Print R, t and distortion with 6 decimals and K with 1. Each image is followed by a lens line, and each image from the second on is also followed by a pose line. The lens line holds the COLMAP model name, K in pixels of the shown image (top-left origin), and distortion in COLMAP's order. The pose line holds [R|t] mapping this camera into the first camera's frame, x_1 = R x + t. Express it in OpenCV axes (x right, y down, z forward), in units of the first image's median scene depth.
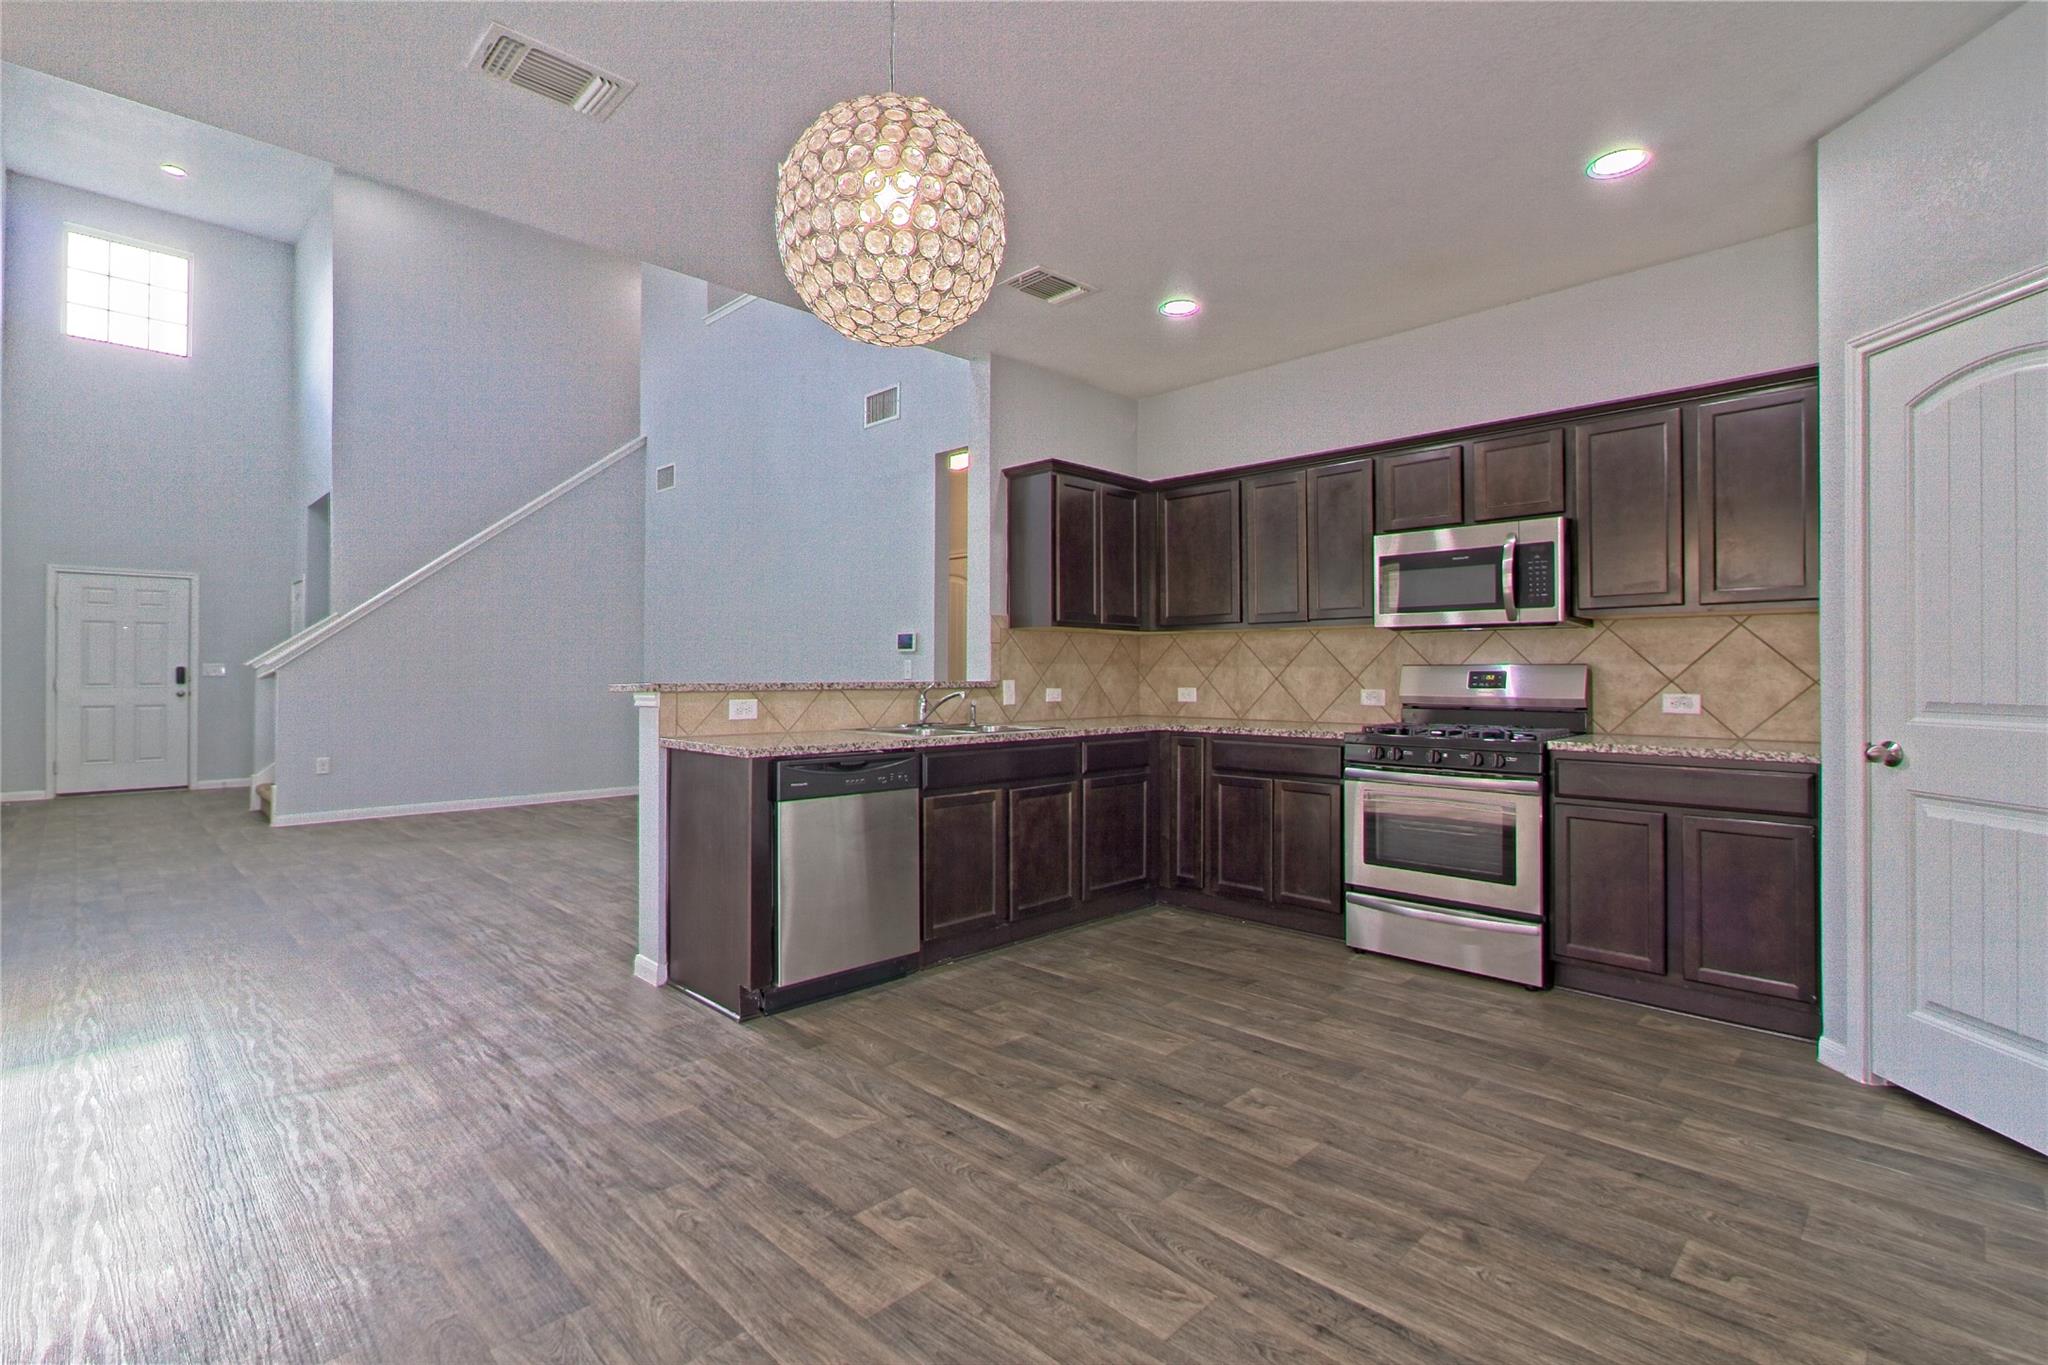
lens RADIAL K [[945.9, 0, 1021.6], [0, 945.9, 673.4], [0, 0, 1]] dist [-0.008785, 0.004850]
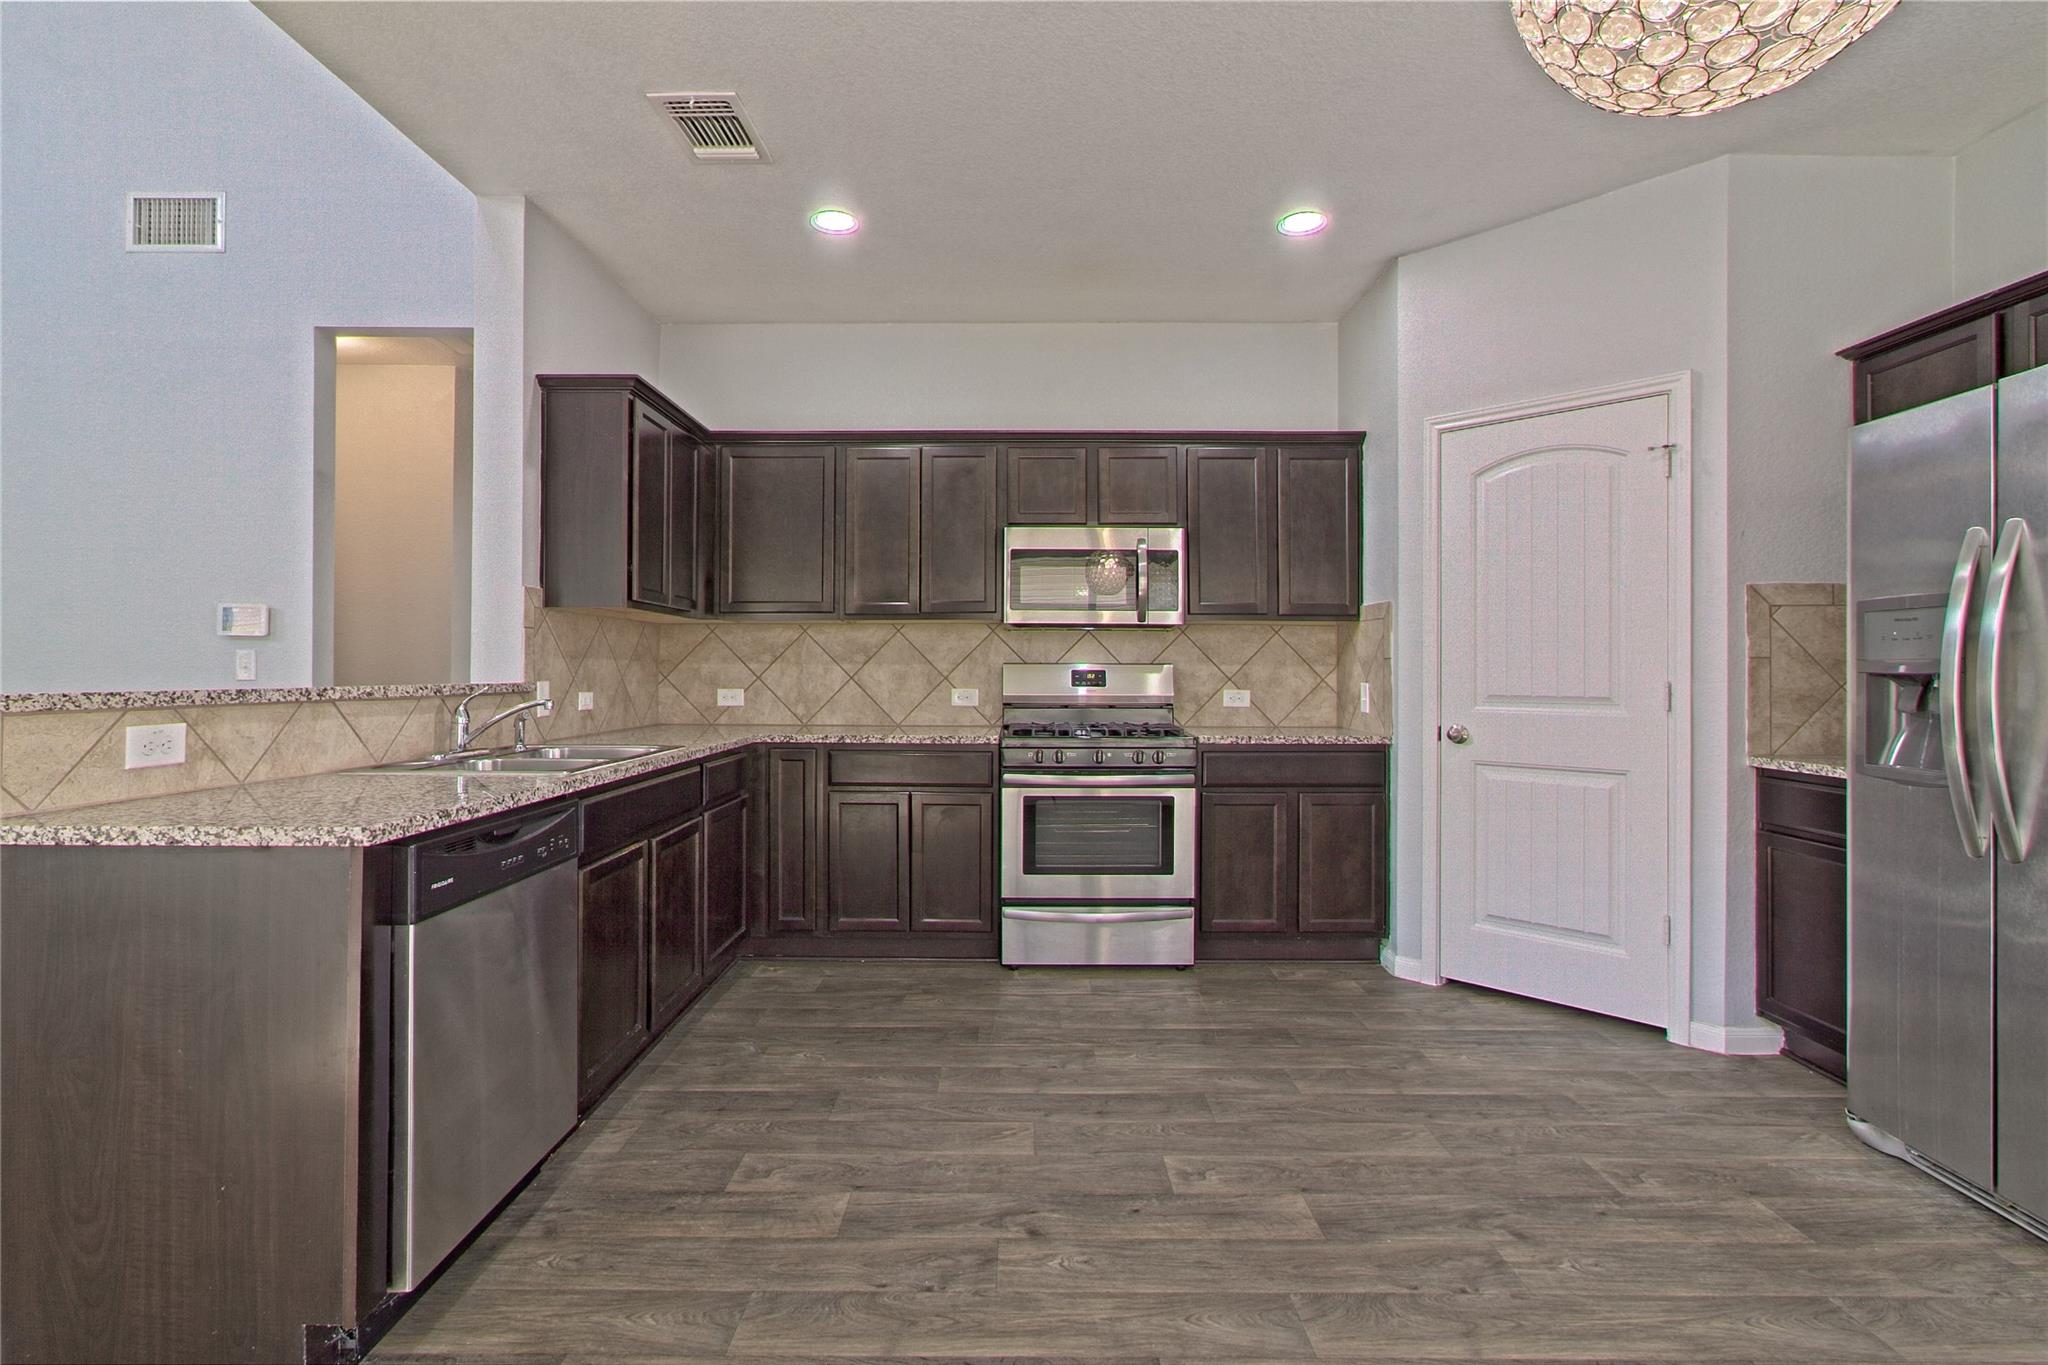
lens RADIAL K [[945.9, 0, 1018.1], [0, 945.9, 668.4], [0, 0, 1]] dist [-0.008785, 0.004850]
pose [[0.709113, 0.004429, 0.705081, -0.325512], [-0.003049, 0.999990, -0.003216, -0.000798], [-0.705088, 0.000131, 0.709120, 0.349216]]
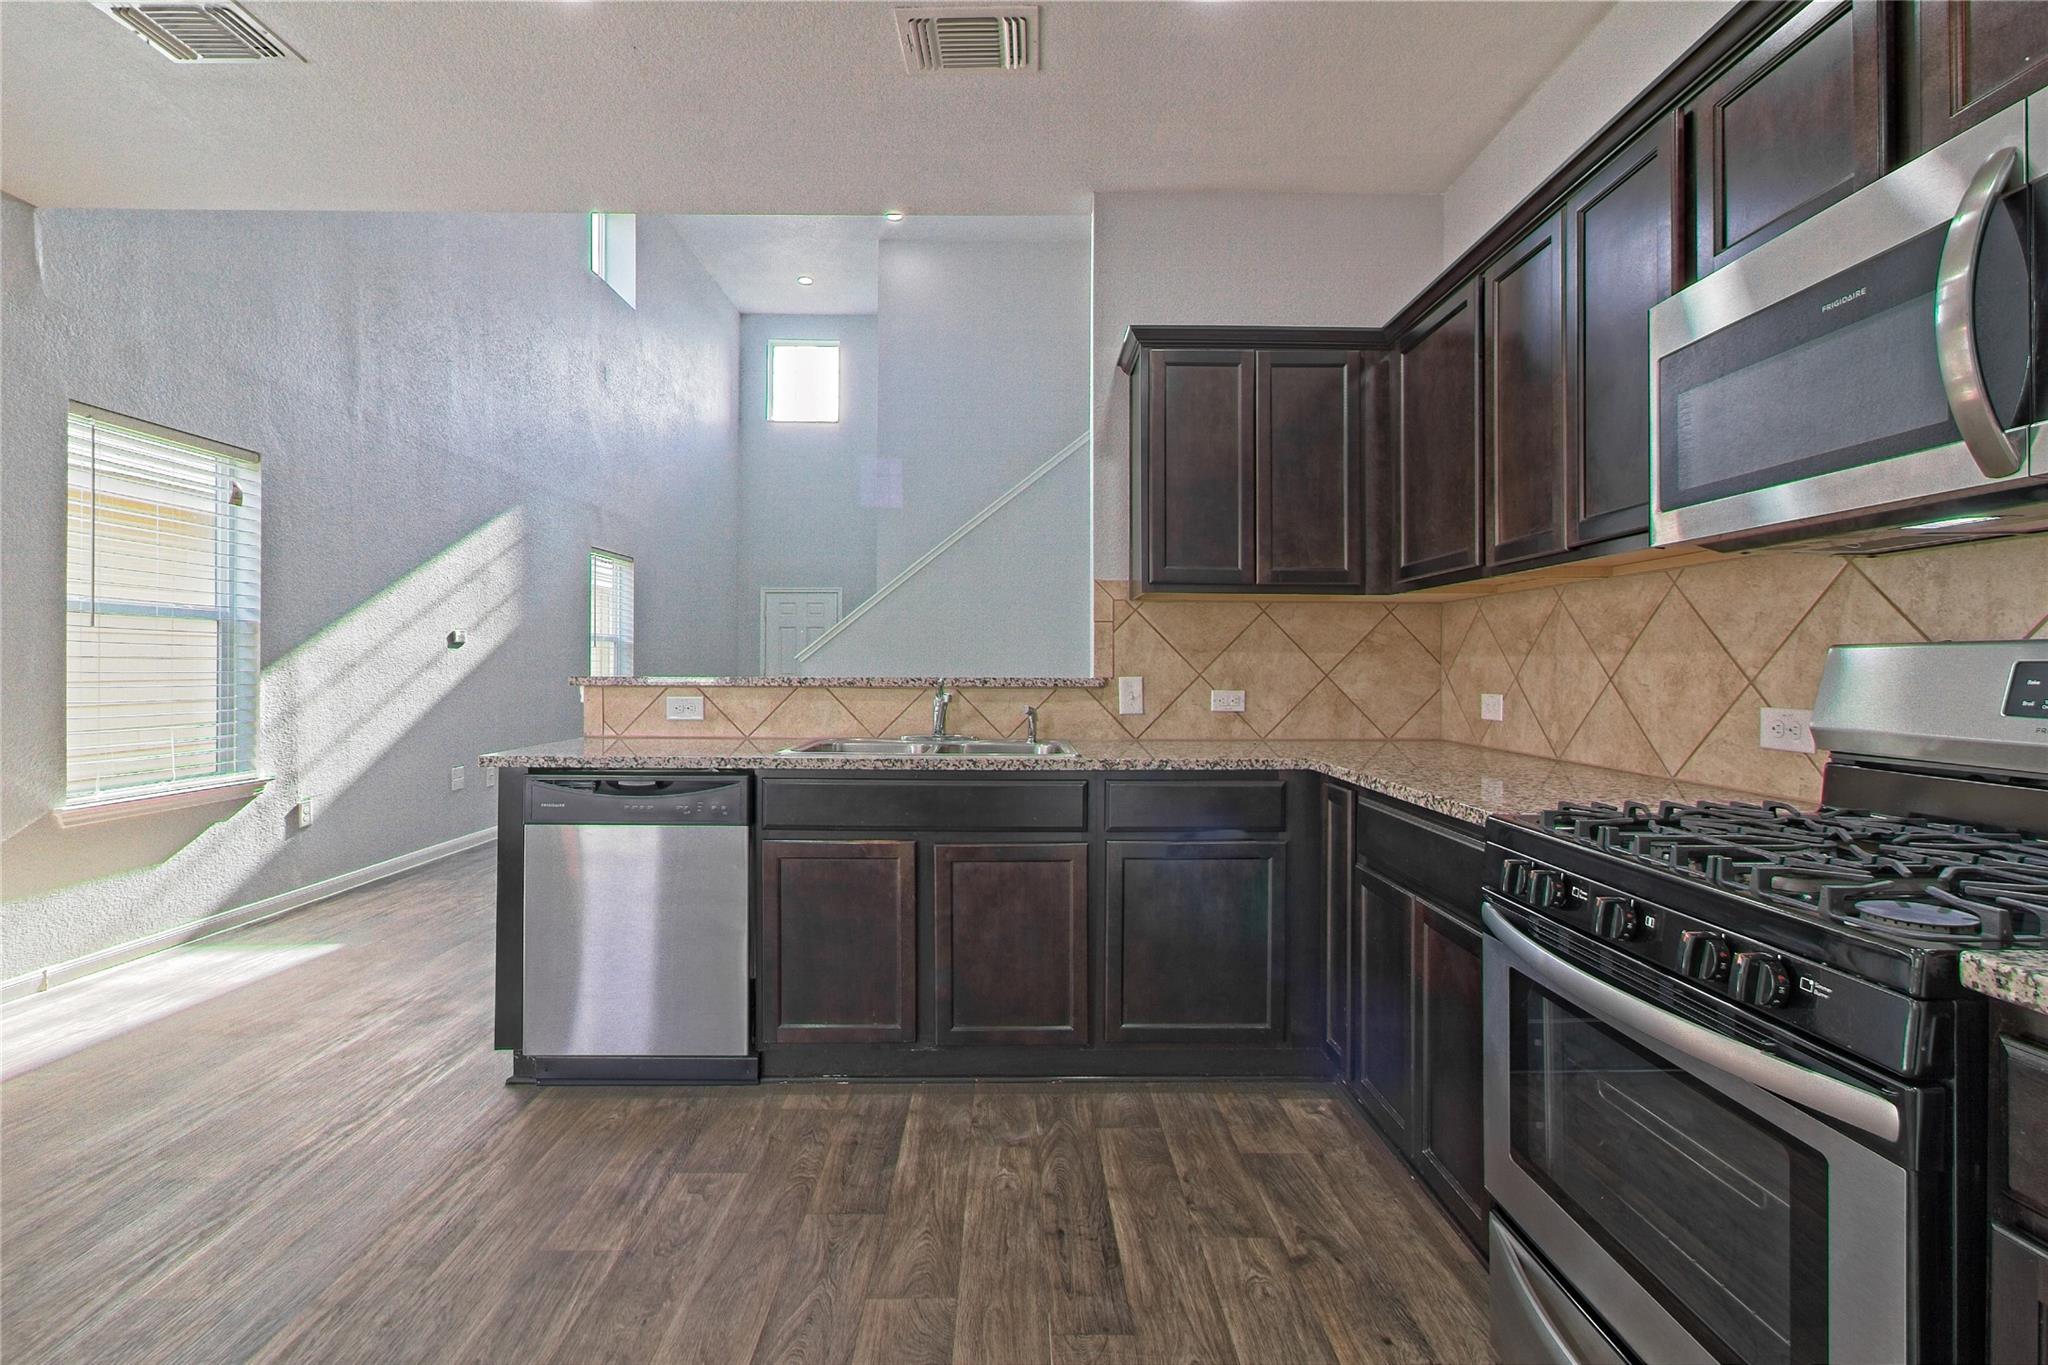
lens RADIAL K [[945.9, 0, 1020.0], [0, 945.9, 668.5], [0, 0, 1]] dist [-0.008785, 0.004850]
pose [[0.713765, 0.003982, -0.700374, 0.514752], [-0.003039, 0.999992, 0.002588, 0.000066], [0.700379, 0.000281, 0.713771, 0.613093]]
